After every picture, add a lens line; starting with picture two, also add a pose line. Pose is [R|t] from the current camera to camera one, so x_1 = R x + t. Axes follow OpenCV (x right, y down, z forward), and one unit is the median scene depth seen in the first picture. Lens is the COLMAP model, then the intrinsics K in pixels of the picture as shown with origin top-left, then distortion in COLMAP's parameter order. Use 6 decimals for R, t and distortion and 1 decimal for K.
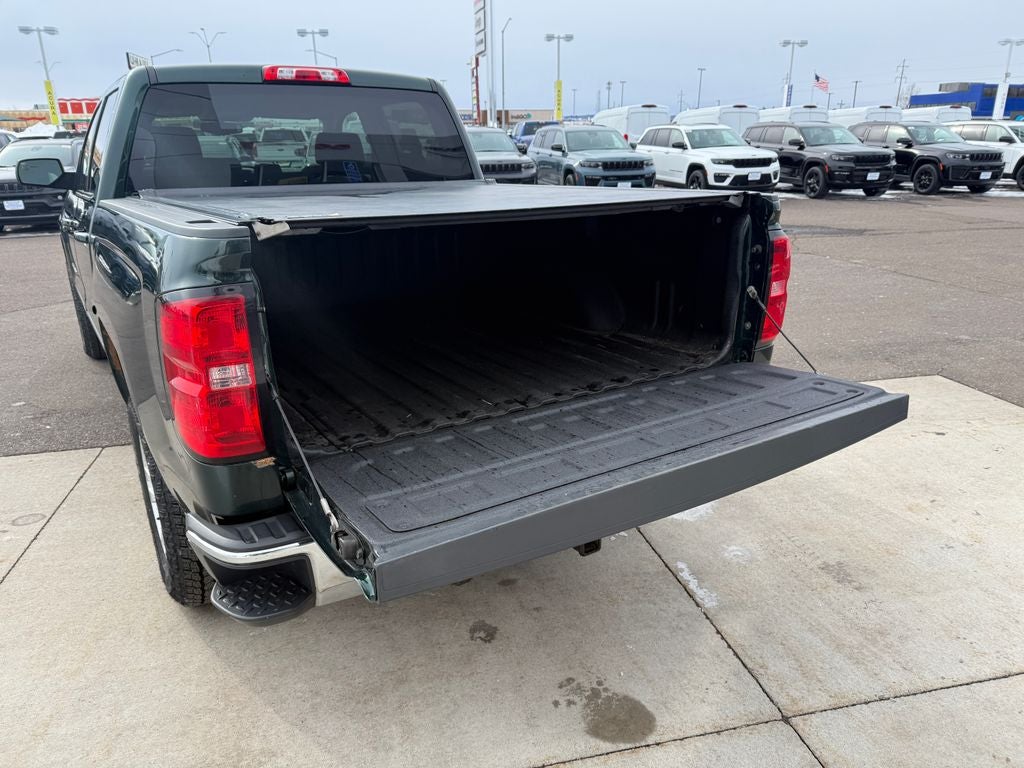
lens RADIAL K [[722.3, 0, 515.4], [0, 722.3, 397.3], [0, 0, 1]] dist [-0.001875, -0.008833]
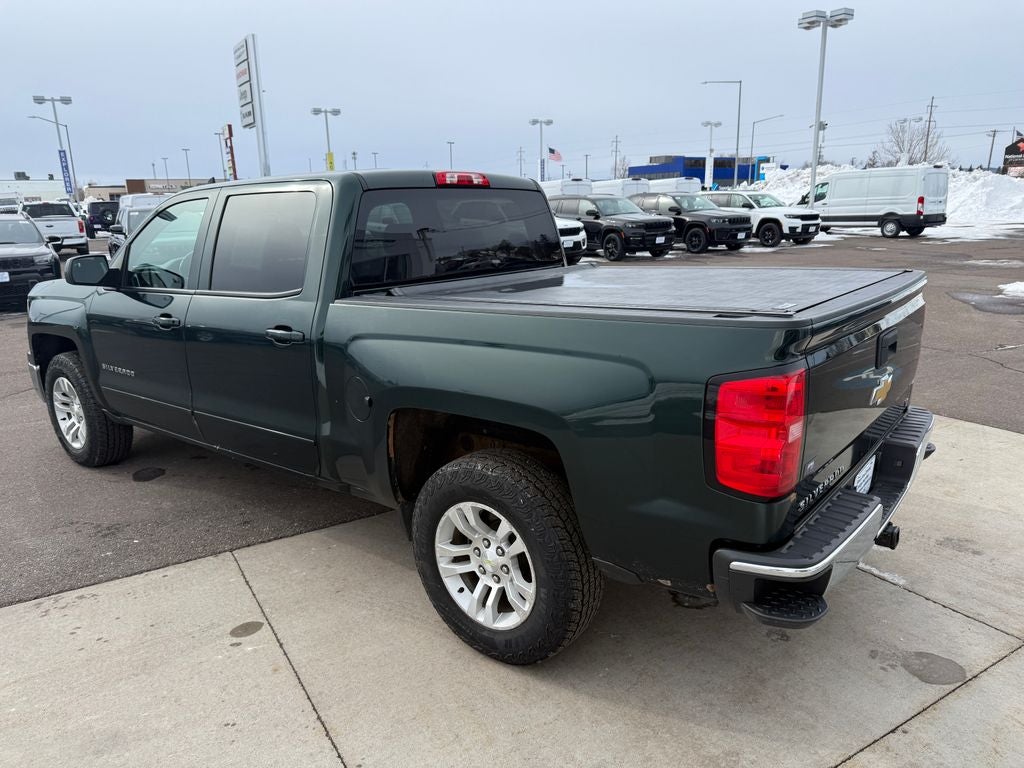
lens RADIAL K [[721.9, 0, 512.0], [0, 721.9, 384.0], [0, 0, 1]] dist [0.119220, -0.197997]
pose [[0.948760, -0.087077, 0.303764, -0.276723], [0.118801, 0.989052, -0.087534, -0.010865], [-0.292816, 0.119136, 0.948718, -0.028213]]
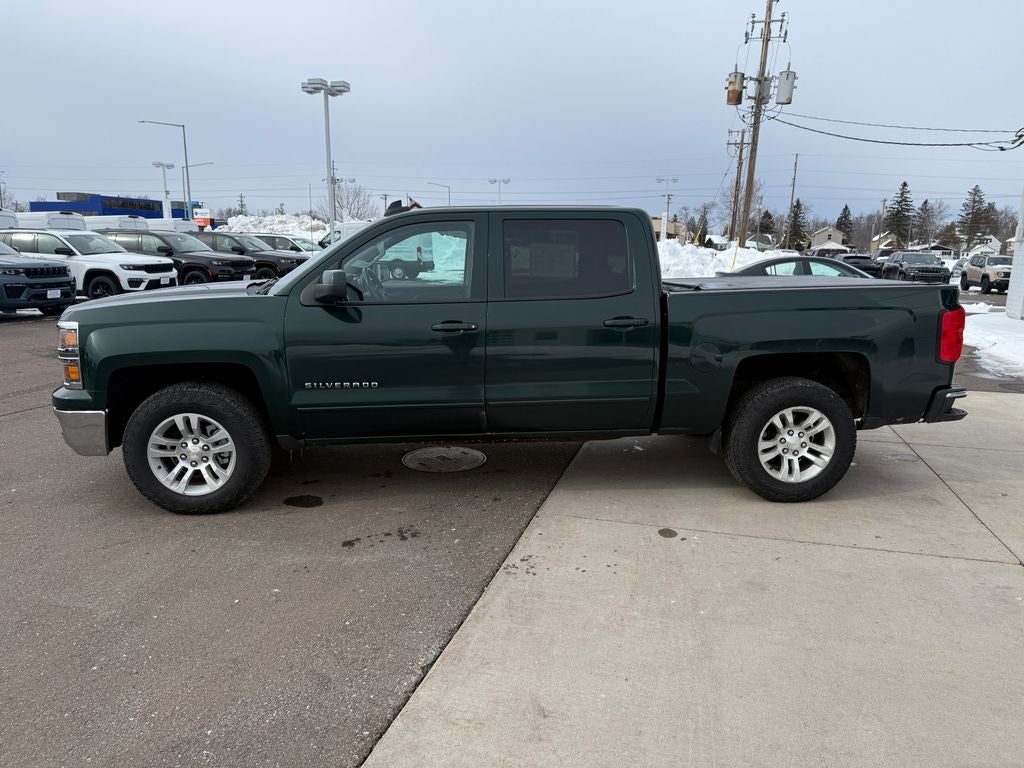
lens RADIAL K [[714.5, 0, 517.9], [0, 714.5, 387.2], [0, 0, 1]] dist [0.090254, -0.114748]
pose [[0.468022, -0.154046, 0.870187, -0.860800], [0.282789, 0.959019, 0.017676, -0.083476], [-0.837249, 0.237807, 0.492405, 0.236640]]
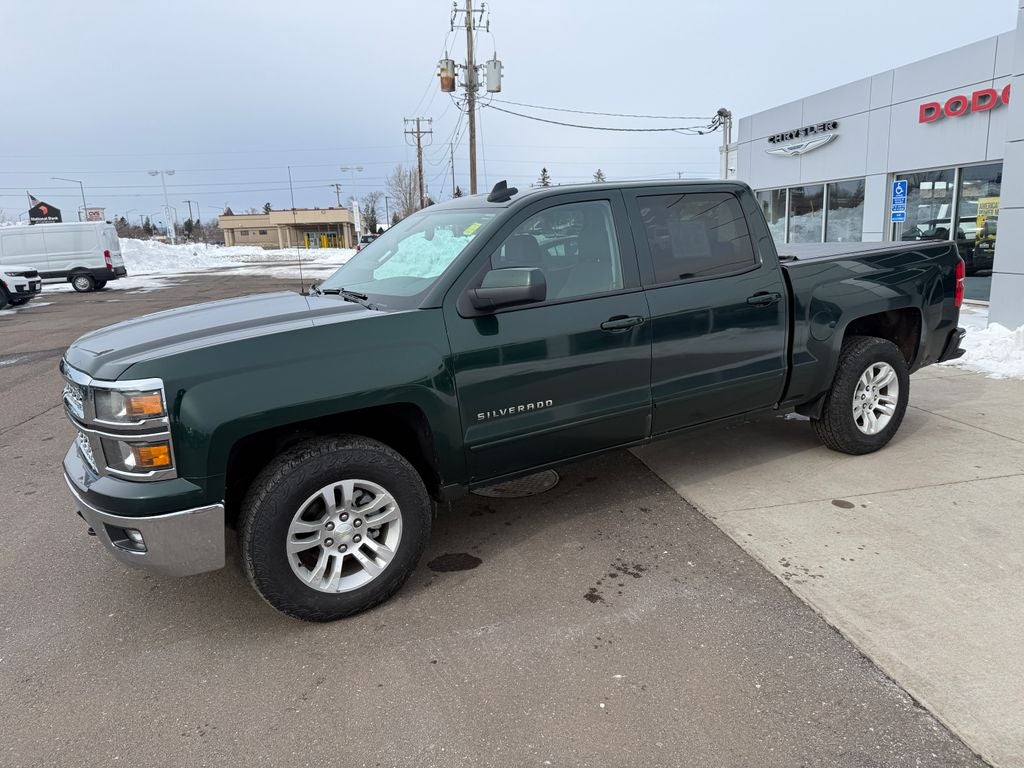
lens RADIAL K [[714.5, 0, 517.9], [0, 714.5, 387.2], [0, 0, 1]] dist [0.090254, -0.114748]
pose [[0.039191, -0.205182, 0.977939, -0.878223], [0.382258, 0.907324, 0.175048, -0.215502], [-0.923224, 0.366964, 0.113992, 0.595946]]
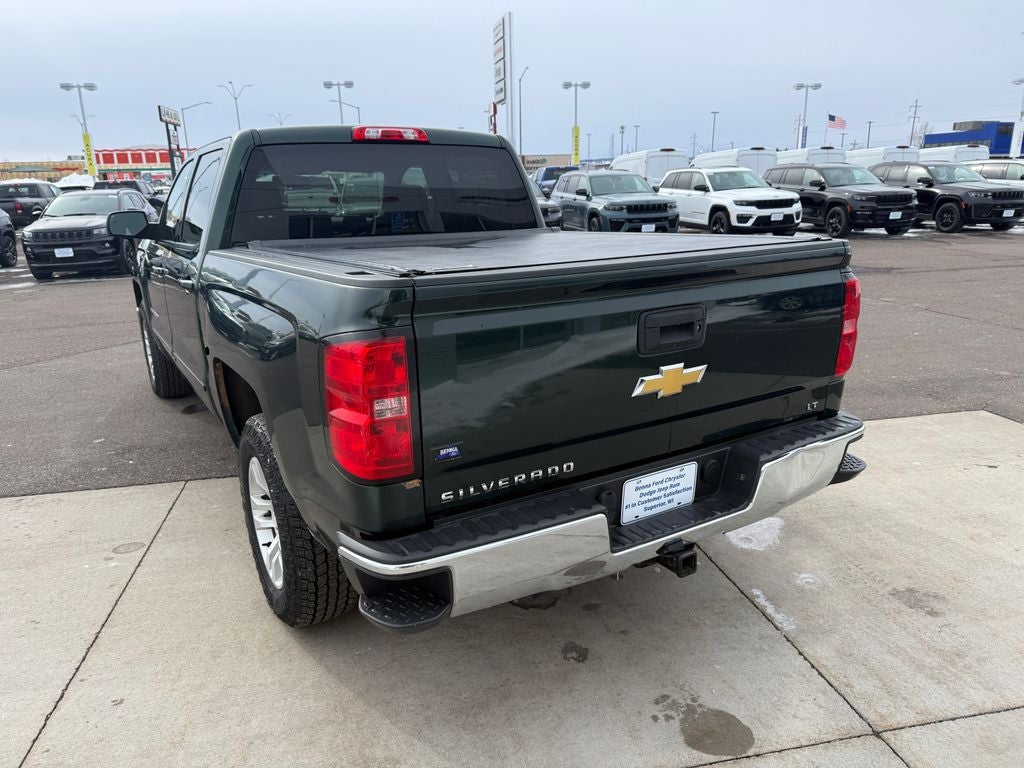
lens RADIAL K [[724.0, 0, 510.2], [0, 724.0, 396.5], [0, 0, 1]] dist [-0.002259, -0.008523]
pose [[0.999561, -0.004554, -0.029271, -0.037303], [0.002904, 0.998417, -0.056174, 0.003872], [0.029481, 0.056064, 0.997992, -0.027457]]
